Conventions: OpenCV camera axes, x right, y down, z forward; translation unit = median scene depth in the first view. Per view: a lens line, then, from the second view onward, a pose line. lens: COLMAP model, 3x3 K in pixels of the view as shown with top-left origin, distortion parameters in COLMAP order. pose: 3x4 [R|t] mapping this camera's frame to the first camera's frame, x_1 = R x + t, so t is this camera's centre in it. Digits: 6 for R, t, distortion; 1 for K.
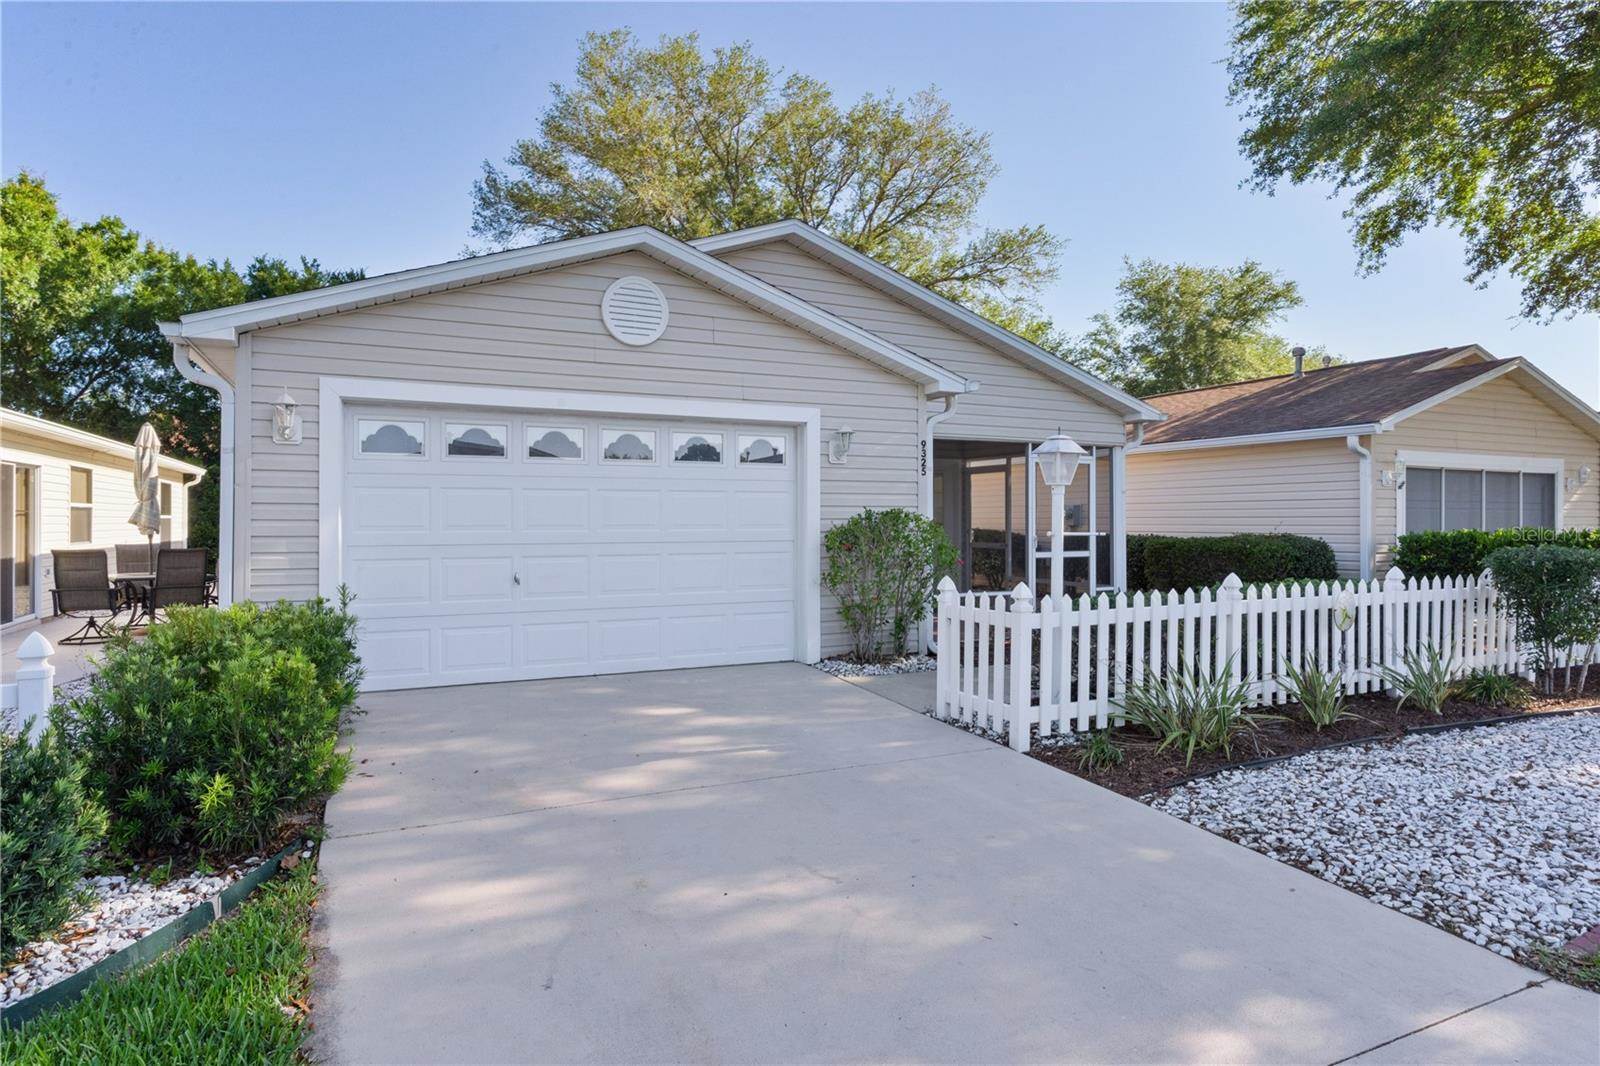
lens RADIAL K [[906.8, 0, 794.9], [0, 906.8, 516.7], [0, 0, 1]] dist [0.000229, -0.000262]
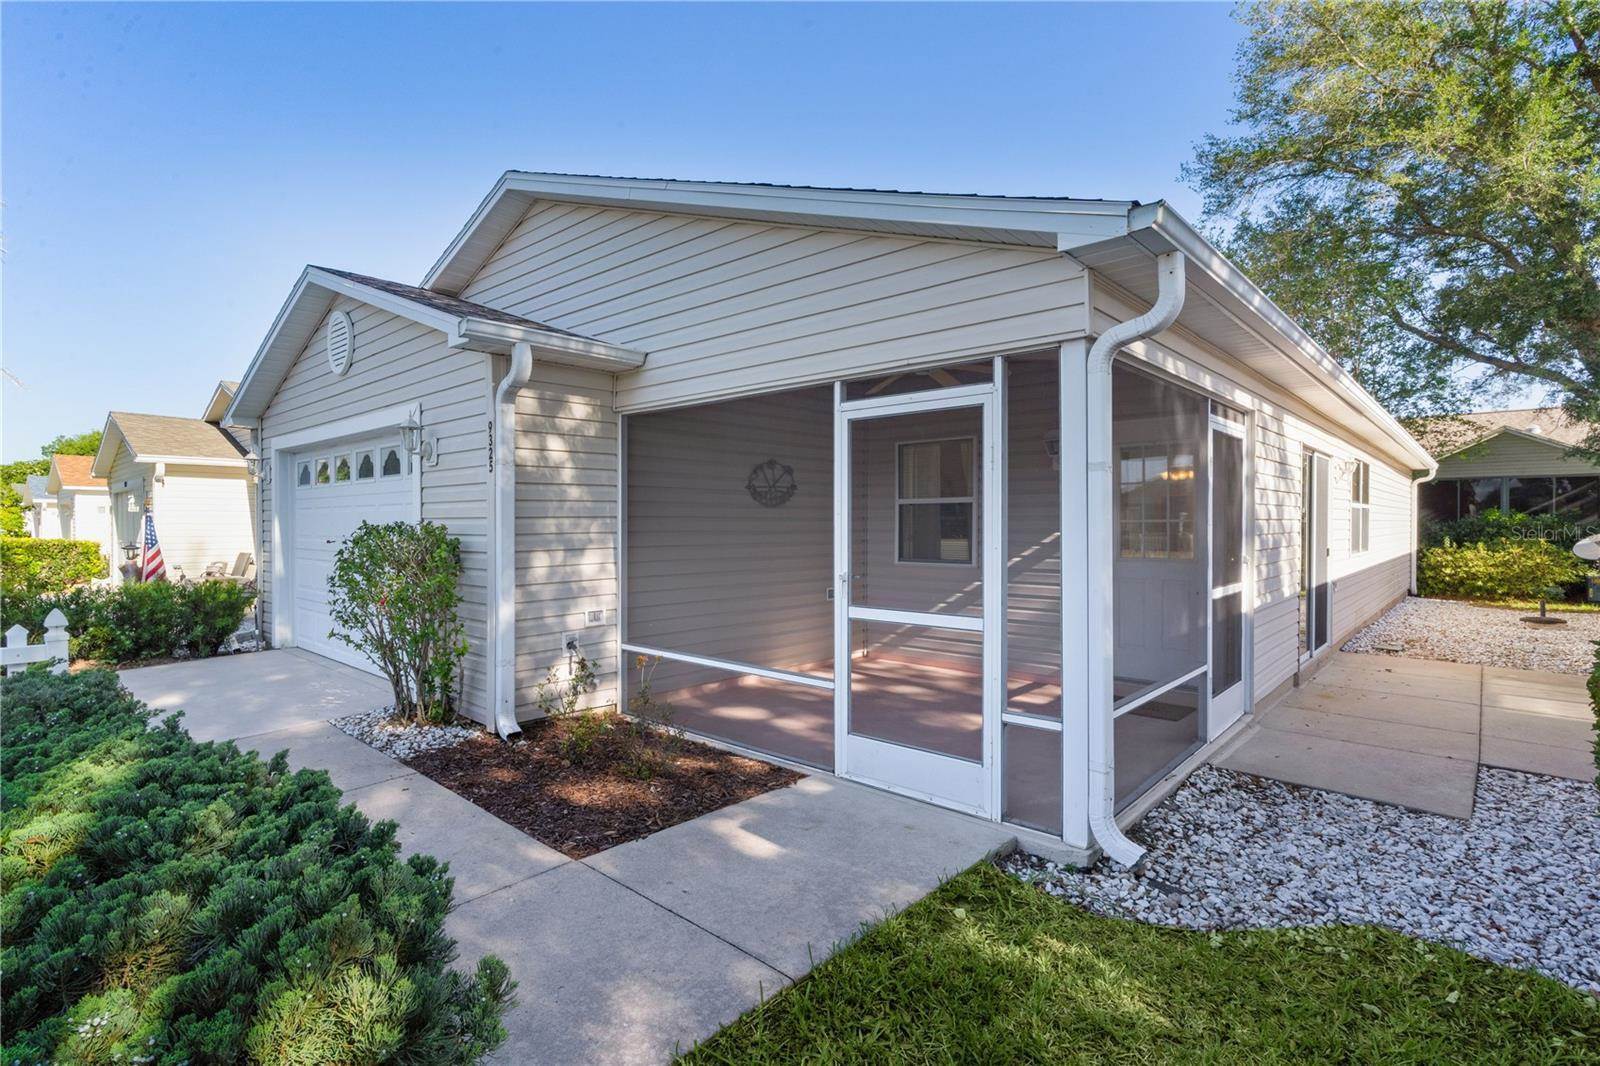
lens RADIAL K [[770.0, 0, 781.2], [0, 770.0, 530.0], [0, 0, 1]] dist [0.002619, 0.001226]
pose [[0.372928, 0.011566, -0.927788, 0.804481], [0.005457, 0.999878, 0.014658, -0.008947], [0.927844, -0.010529, 0.372819, 1.029050]]
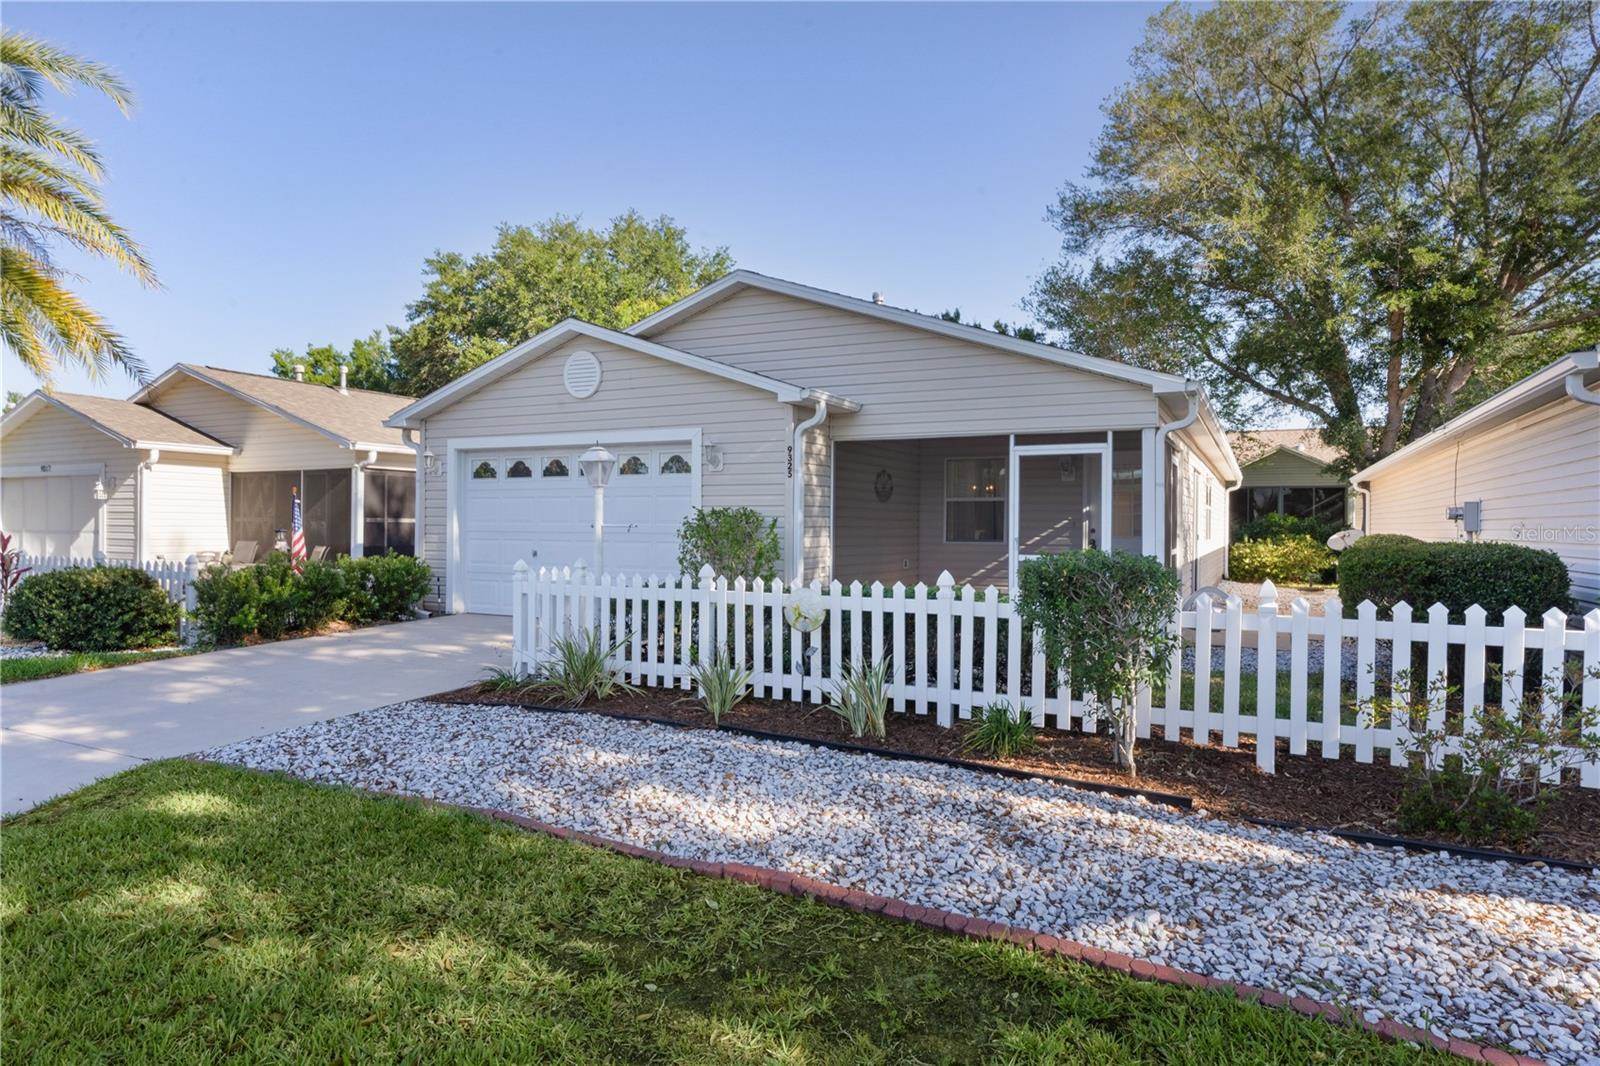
lens RADIAL K [[918.2, 0, 780.0], [0, 918.2, 527.9], [0, 0, 1]] dist [0.002814, 0.001147]
pose [[0.600941, 0.008408, -0.799249, 1.088368], [-0.003086, 0.999962, 0.008200, 0.007697], [0.799287, -0.002461, 0.600944, 0.323364]]
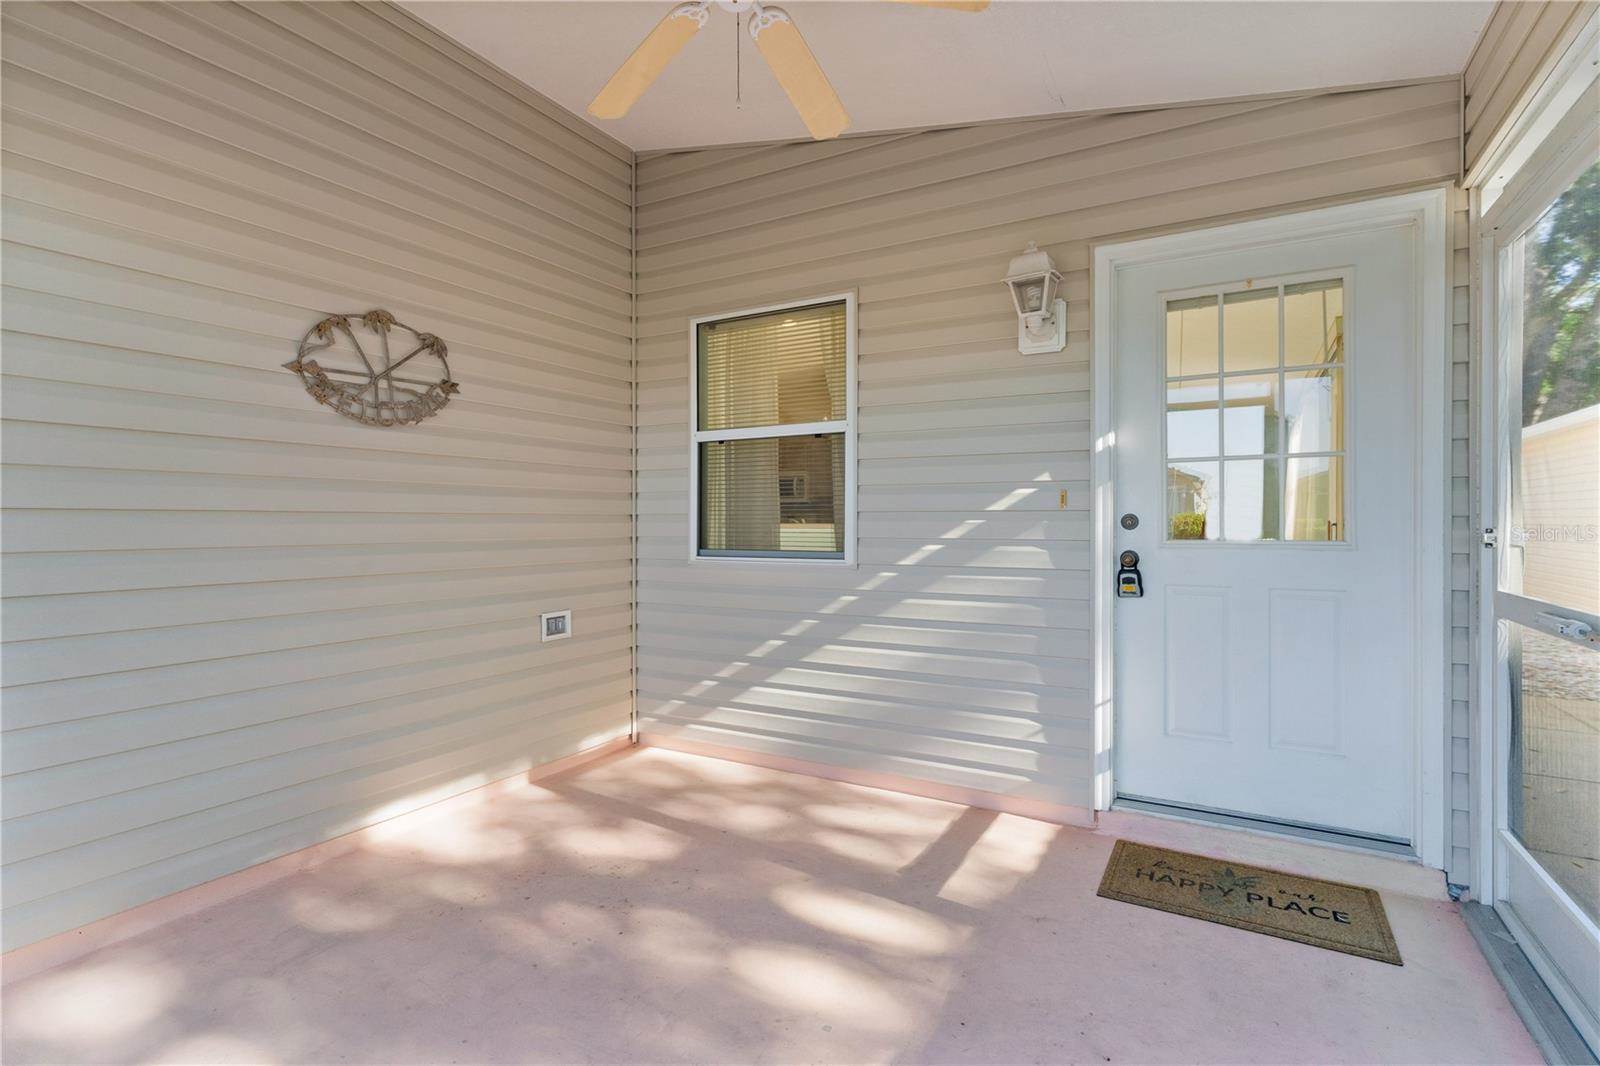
lens RADIAL K [[768.1, 0, 788.2], [0, 768.1, 527.3], [0, 0, 1]] dist [-0.001167, 0.000323]
pose [[0.573362, 0.004759, -0.819289, 0.405335], [0.005002, 0.999944, 0.009309, 0.021721], [0.819287, -0.009435, 0.573306, 1.287170]]
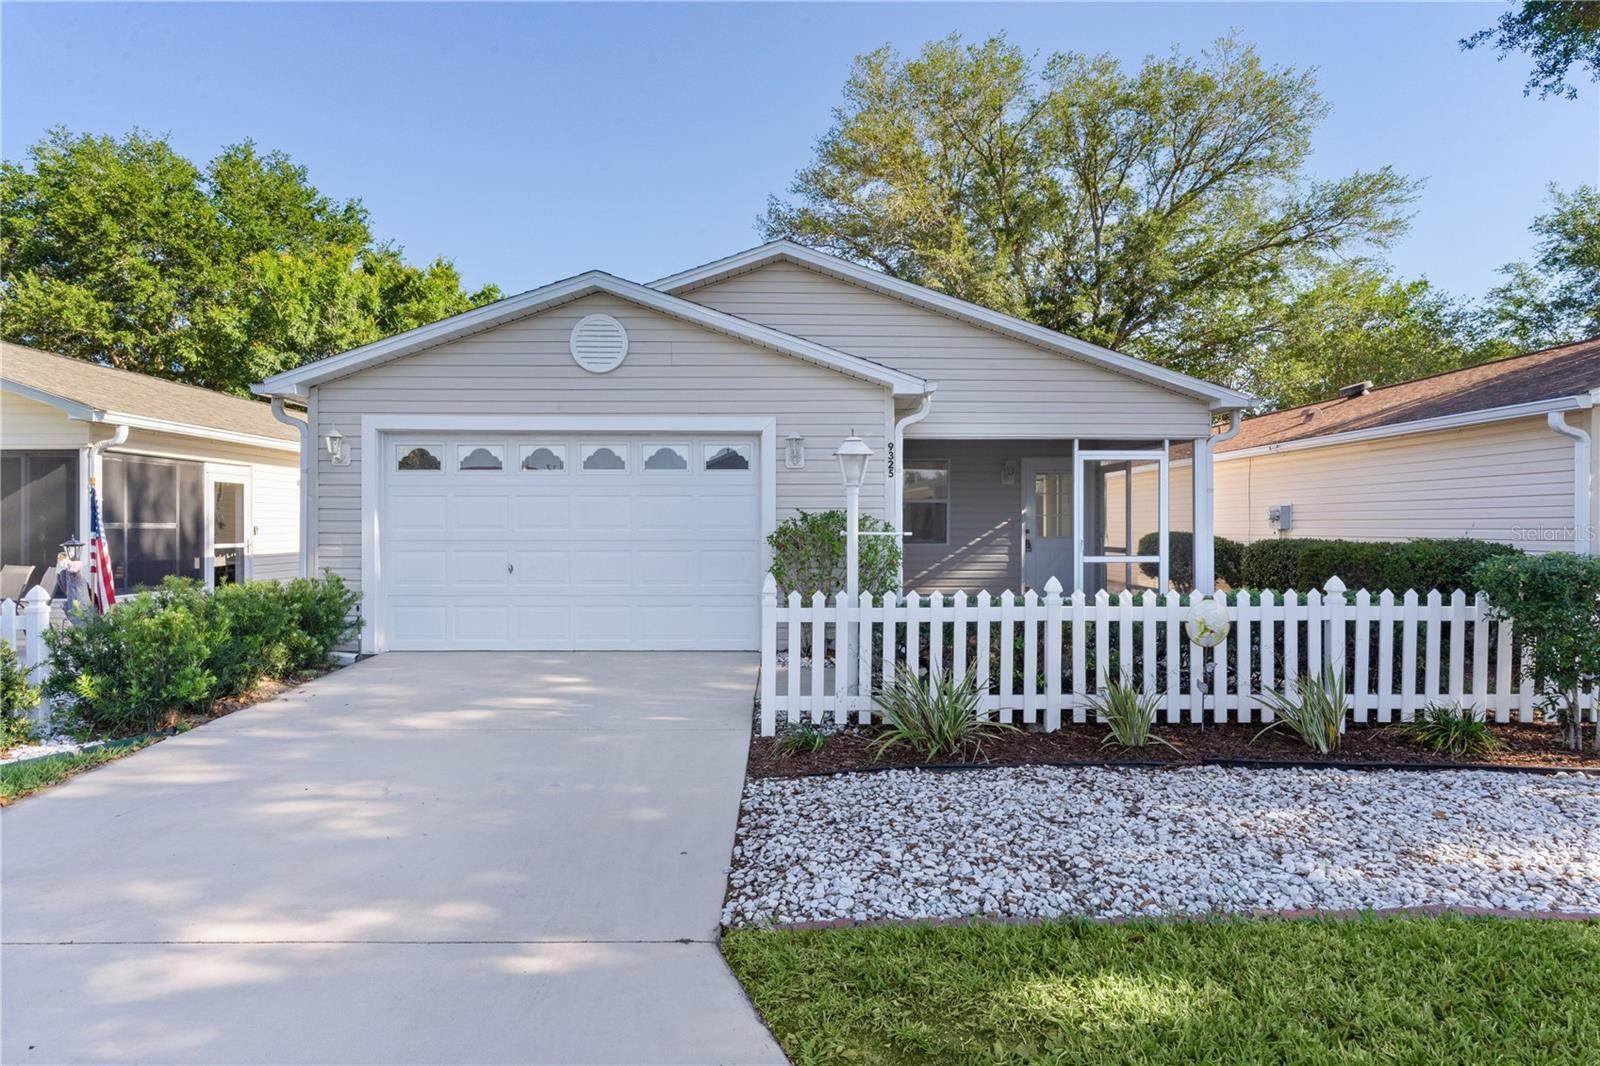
lens RADIAL K [[918.2, 0, 780.0], [0, 918.2, 527.9], [0, 0, 1]] dist [0.002814, 0.001147]
pose [[0.905299, 0.002093, -0.424770, 0.487356], [0.000743, 0.999979, 0.006510, 0.004386], [0.424775, -0.006209, 0.905278, 0.018377]]
